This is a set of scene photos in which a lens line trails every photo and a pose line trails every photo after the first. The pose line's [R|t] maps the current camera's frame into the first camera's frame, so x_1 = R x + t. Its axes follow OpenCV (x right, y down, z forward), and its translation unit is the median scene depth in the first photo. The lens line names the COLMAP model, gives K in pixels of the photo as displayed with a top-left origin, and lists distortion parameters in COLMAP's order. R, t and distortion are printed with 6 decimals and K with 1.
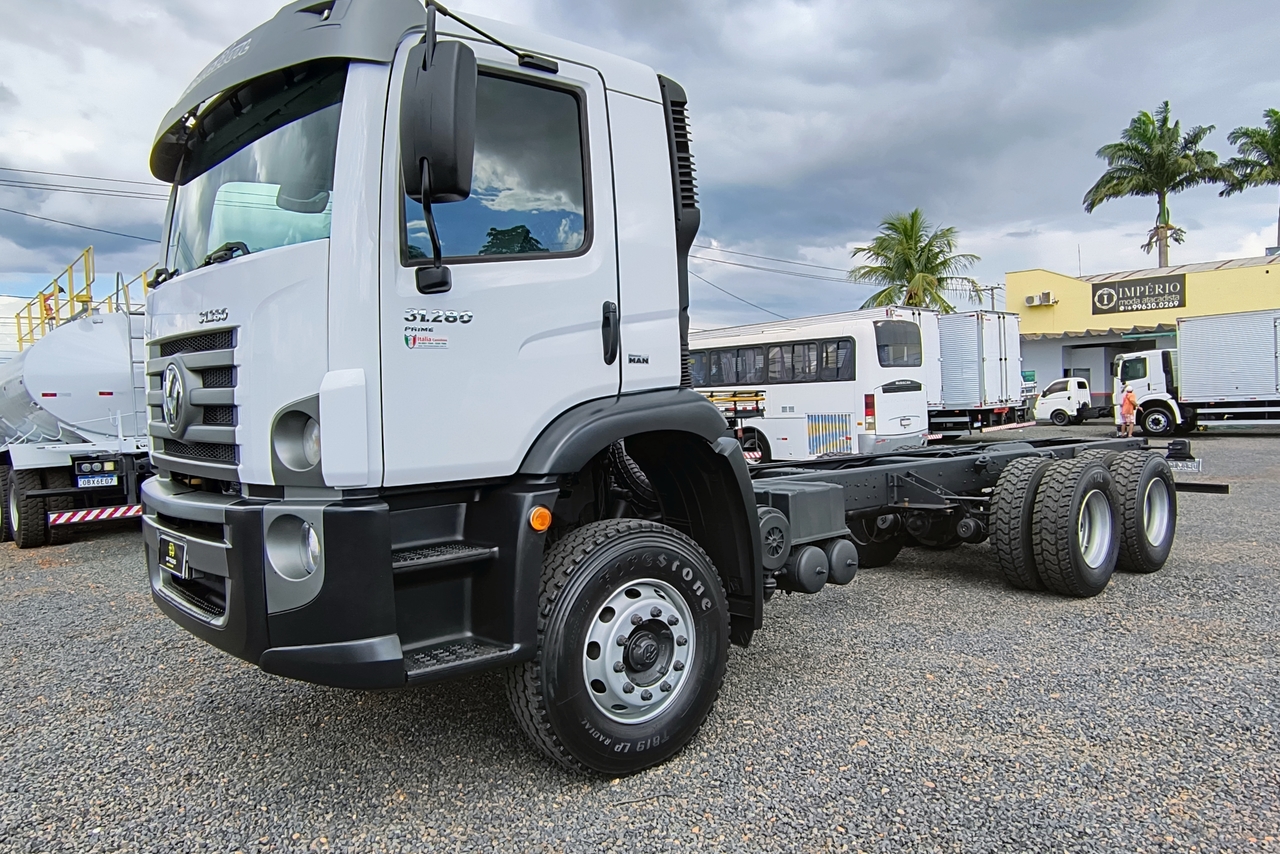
lens RADIAL K [[867.7, 0, 641.5], [0, 867.7, 437.6], [0, 0, 1]] dist [-0.009453, 0.008225]
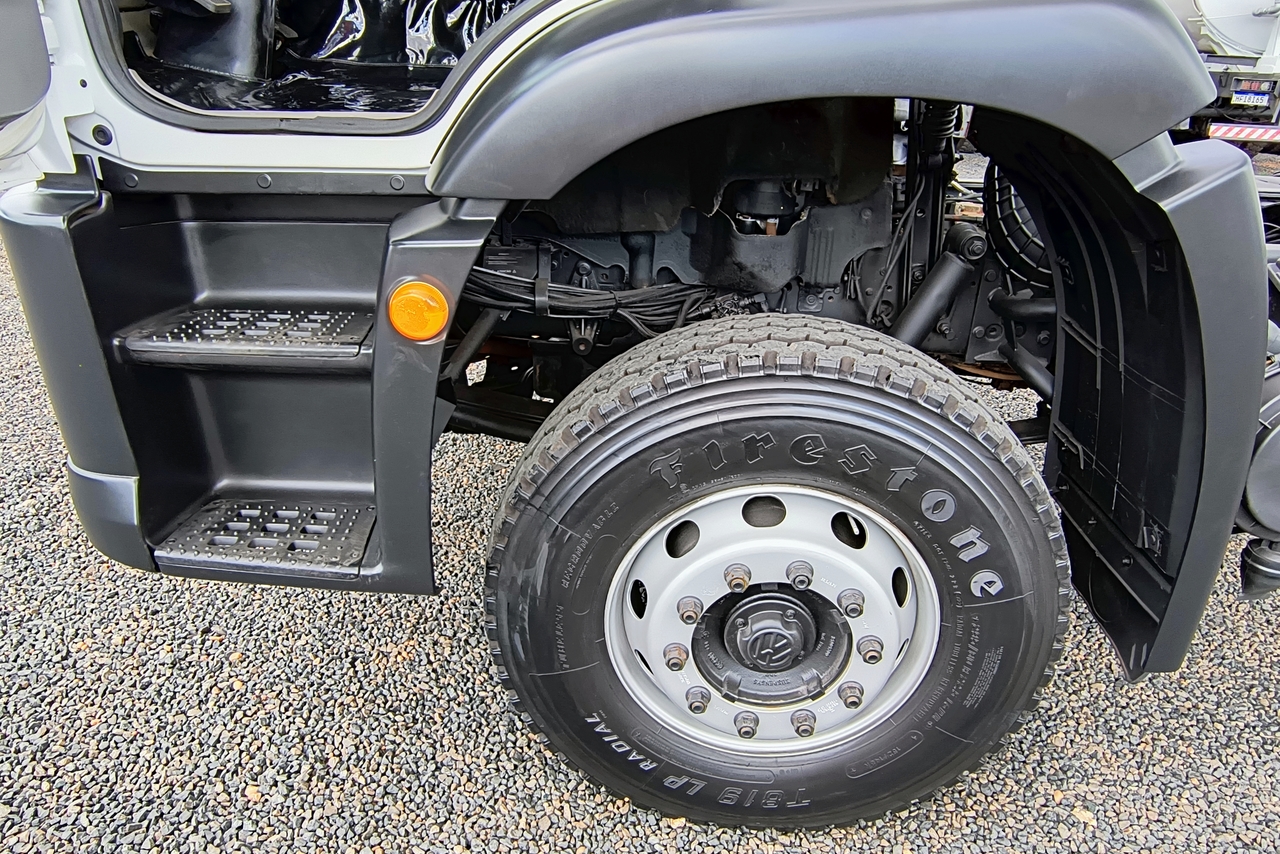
lens RADIAL K [[867.7, 0, 636.3], [0, 867.7, 419.9], [0, 0, 1]] dist [-0.009453, 0.008225]
pose [[0.726529, 0.332131, -0.601536, 0.032299], [-0.052832, 0.899833, 0.433023, -0.005431], [0.685102, -0.282824, 0.671302, 0.128402]]
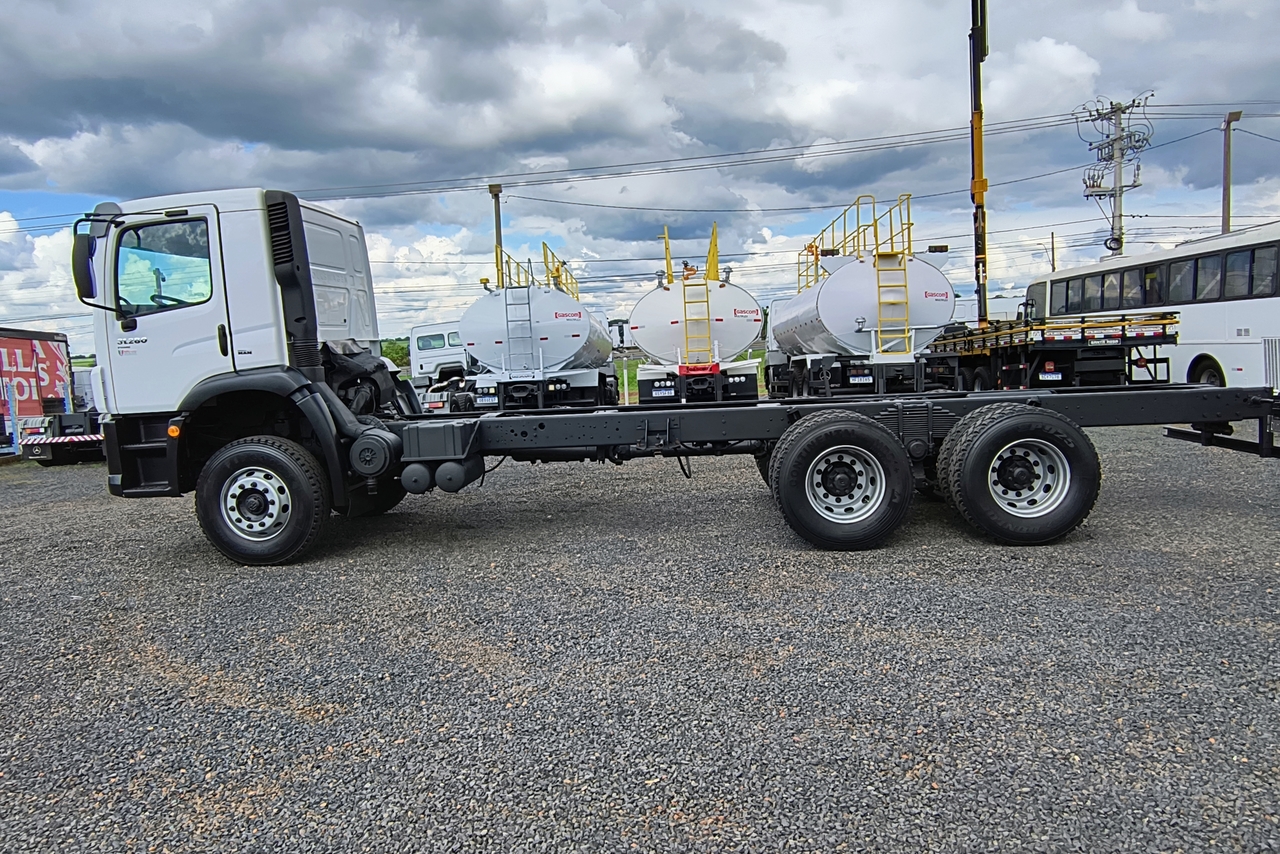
lens RADIAL K [[867.7, 0, 647.0], [0, 867.7, 430.1], [0, 0, 1]] dist [-0.009453, 0.008225]
pose [[0.726634, 0.054337, -0.684873, 0.356155], [0.004655, 0.996455, 0.083997, -0.013746], [0.687009, -0.064224, 0.723805, 0.039858]]
